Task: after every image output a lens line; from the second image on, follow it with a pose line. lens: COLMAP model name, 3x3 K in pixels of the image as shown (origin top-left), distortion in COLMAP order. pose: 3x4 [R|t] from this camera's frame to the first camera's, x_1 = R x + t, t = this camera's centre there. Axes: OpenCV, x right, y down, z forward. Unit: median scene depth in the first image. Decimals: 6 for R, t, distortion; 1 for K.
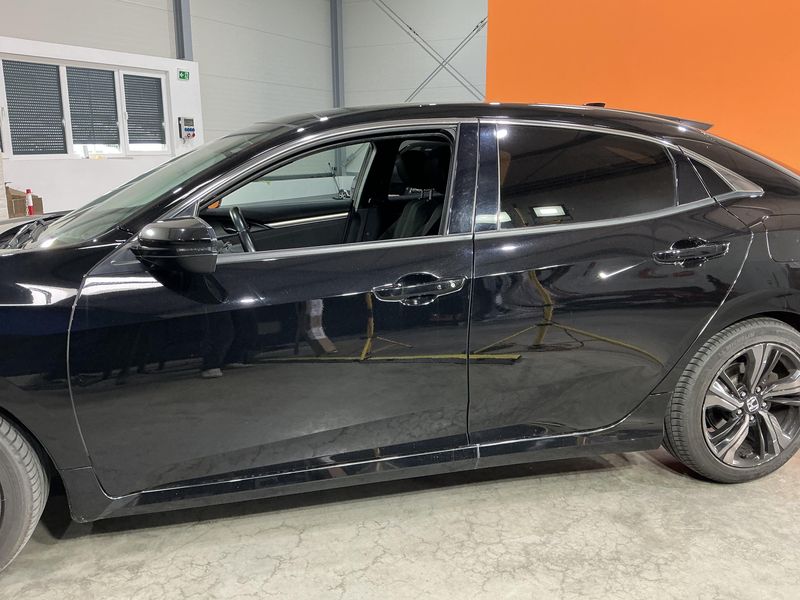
lens RADIAL K [[684.7, 0, 399.5], [0, 684.7, 300.1], [0, 0, 1]] dist [0.012609, -0.067869]
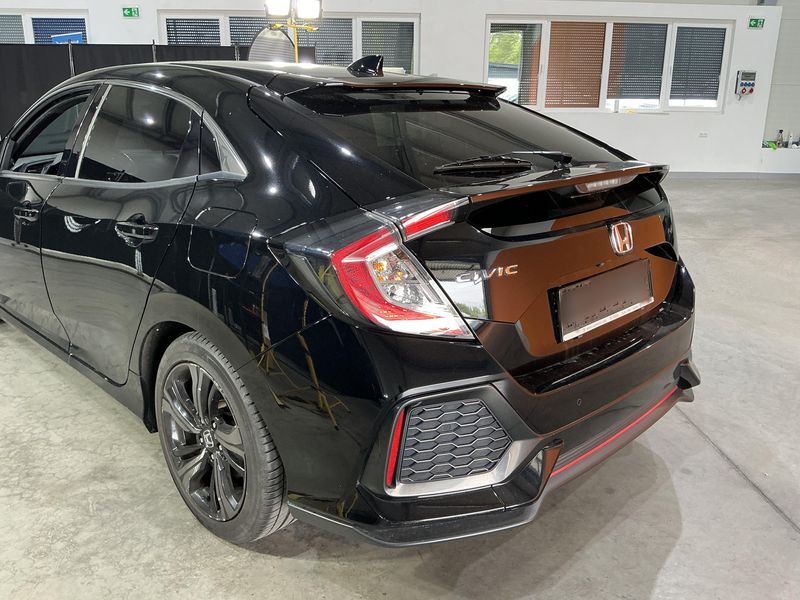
lens RADIAL K [[684.7, 0, 397.4], [0, 684.7, 297.5], [0, 0, 1]] dist [0.012609, -0.067869]
pose [[0.496506, 0.249966, -0.831263, 0.295242], [-0.199373, 0.964878, 0.171061, -0.044493], [0.844827, 0.080798, 0.528904, 0.176885]]
